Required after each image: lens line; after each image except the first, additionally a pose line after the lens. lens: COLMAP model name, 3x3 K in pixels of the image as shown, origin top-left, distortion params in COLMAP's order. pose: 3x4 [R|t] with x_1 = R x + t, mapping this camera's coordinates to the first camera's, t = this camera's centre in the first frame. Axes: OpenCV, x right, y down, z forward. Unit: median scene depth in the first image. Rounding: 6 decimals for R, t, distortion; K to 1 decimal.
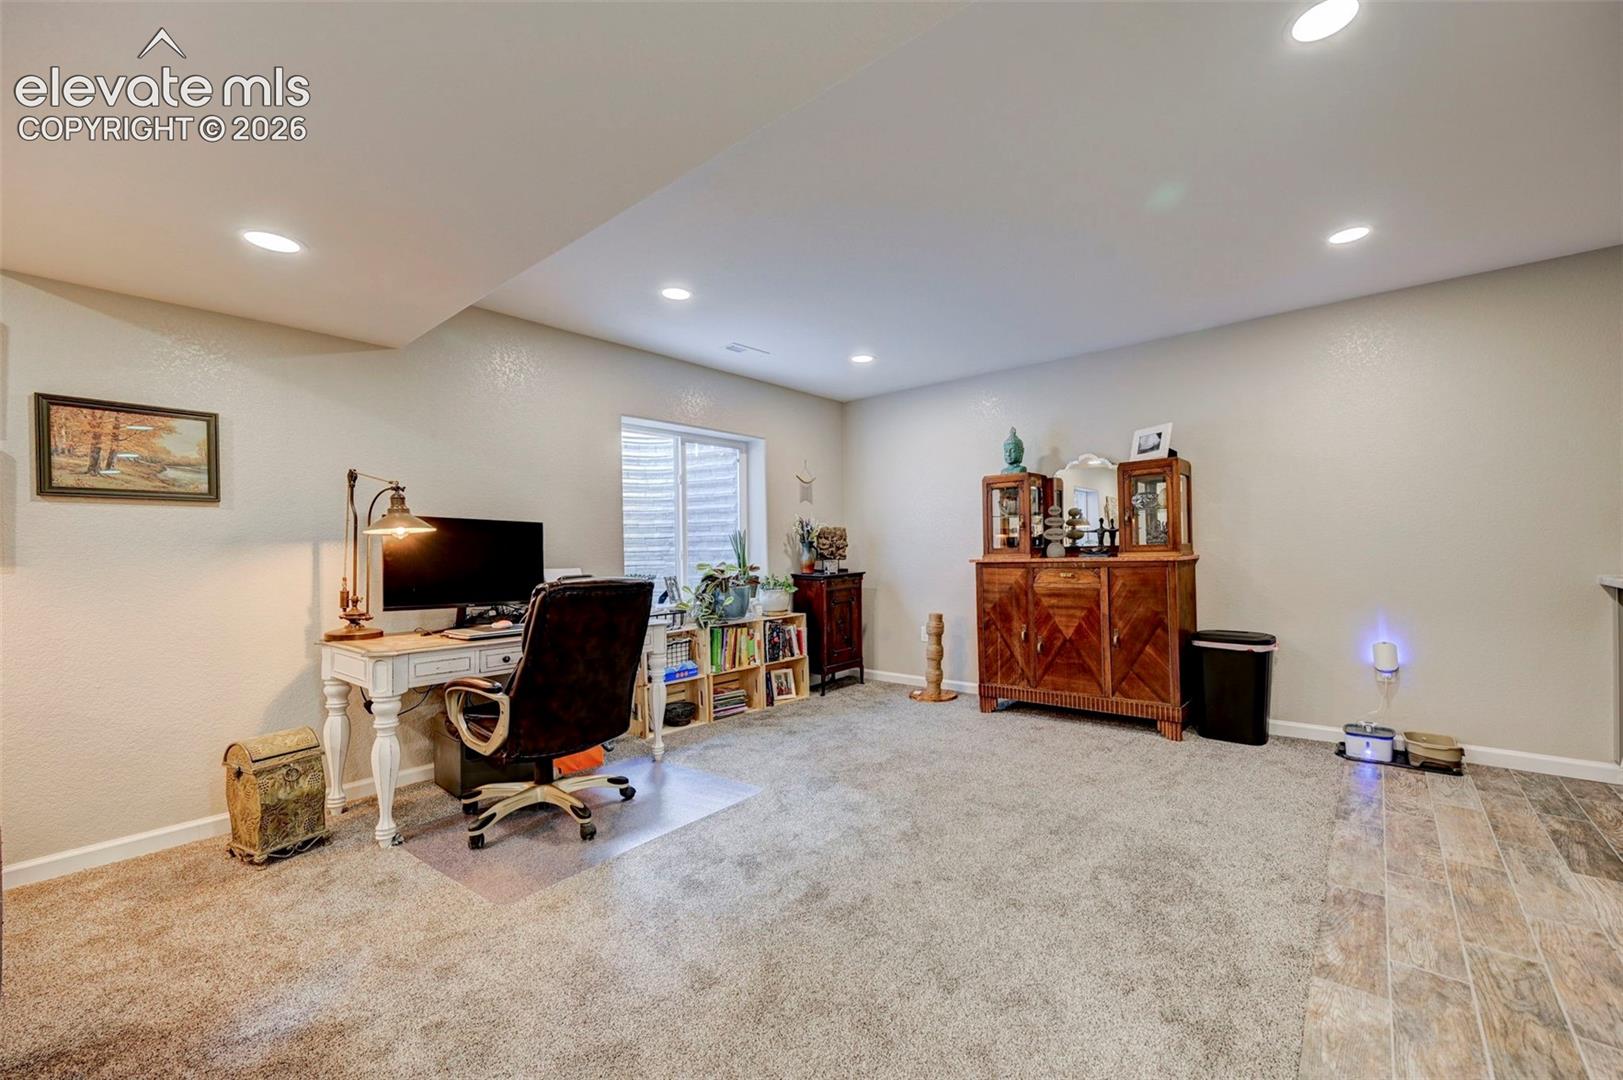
lens RADIAL K [[654.4, 0, 849.6], [0, 654.4, 548.7], [0, 0, 1]] dist [-0.000794, -0.000093]
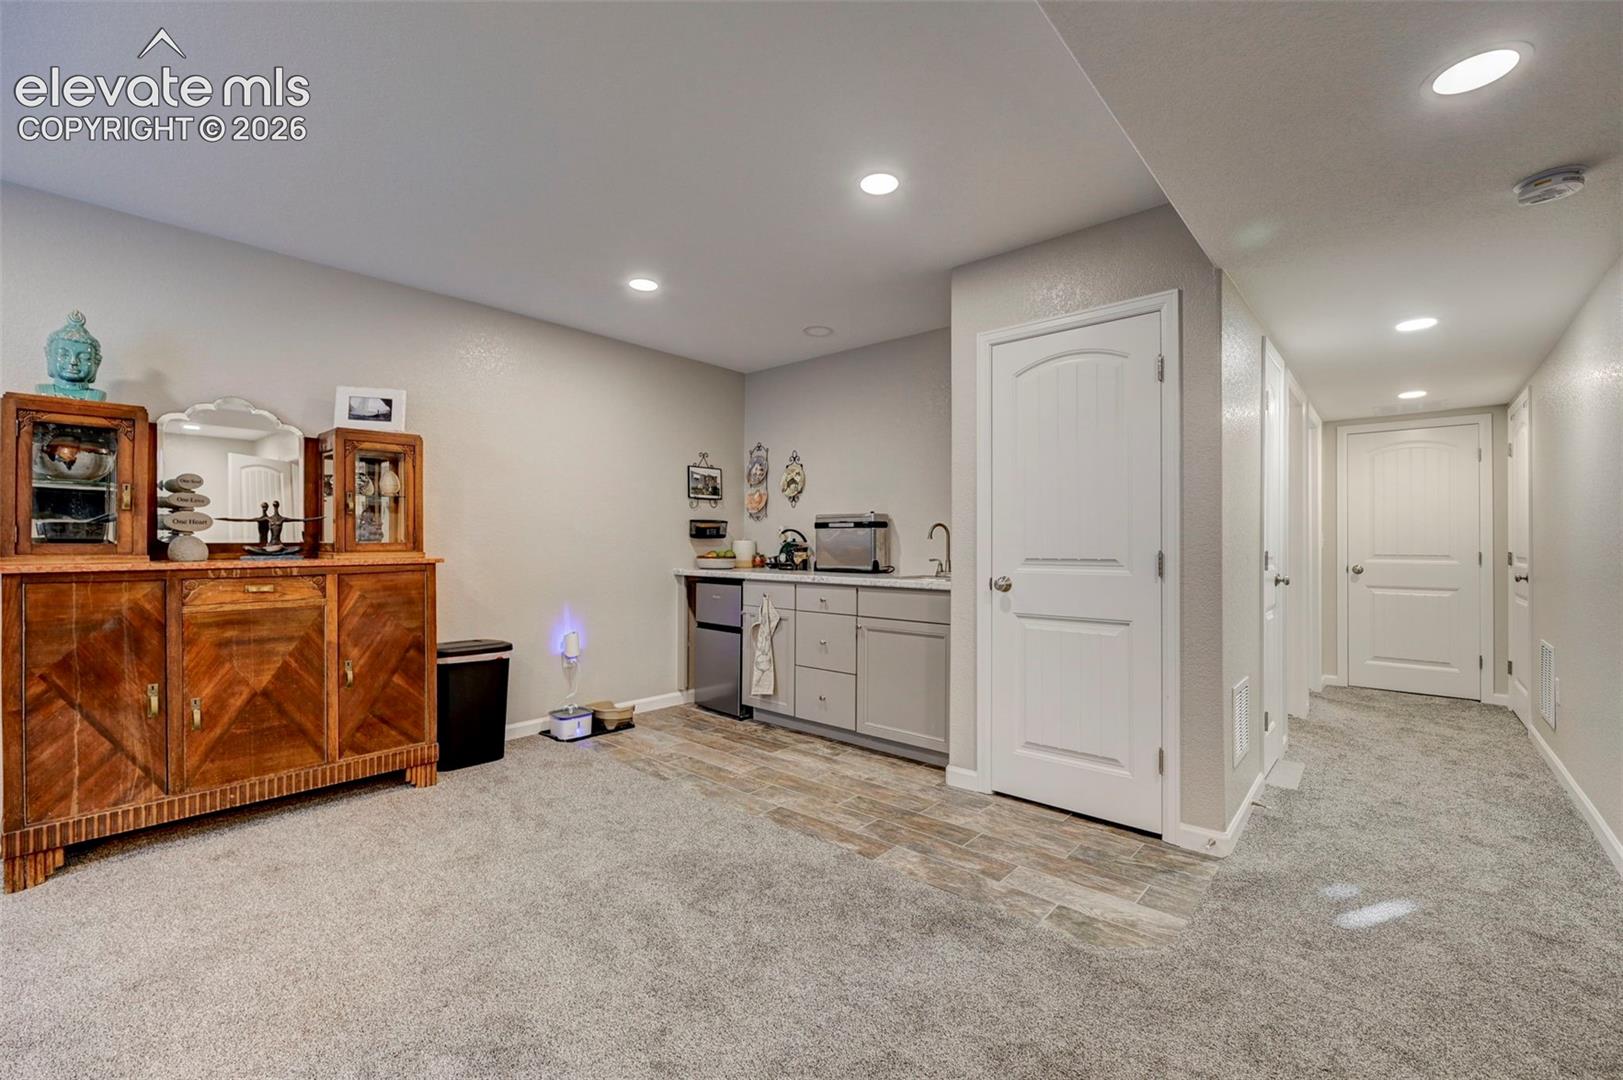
lens RADIAL K [[680.6, 0, 826.4], [0, 680.6, 538.2], [0, 0, 1]] dist [0.001949, -0.000642]
pose [[0.018728, 0.025169, 0.999508, -0.334284], [-0.006929, 0.999662, -0.025043, 0.004633], [-0.999801, -0.006456, 0.018896, 0.482315]]
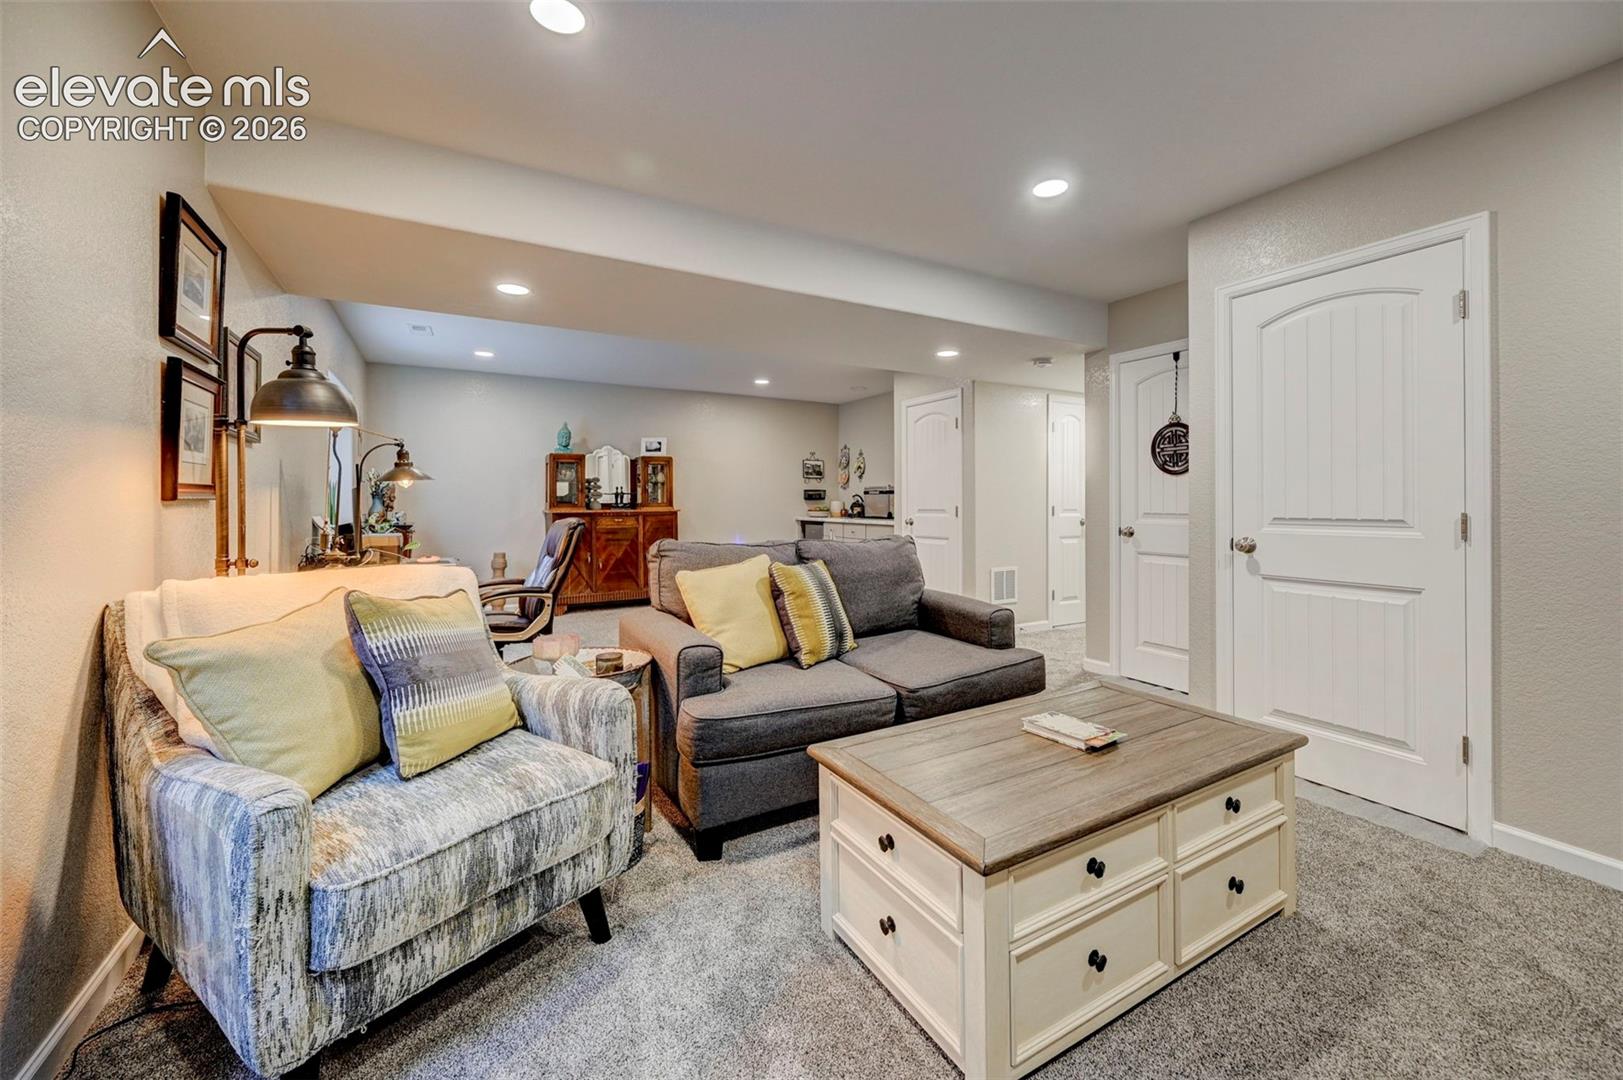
lens RADIAL K [[654.4, 0, 815.9], [0, 654.4, 503.9], [0, 0, 1]] dist [-0.000794, -0.000093]
pose [[0.366220, 0.013718, 0.930427, -1.115103], [-0.009825, 0.999893, -0.010875, 0.012236], [-0.930476, -0.005159, 0.366315, -0.083532]]
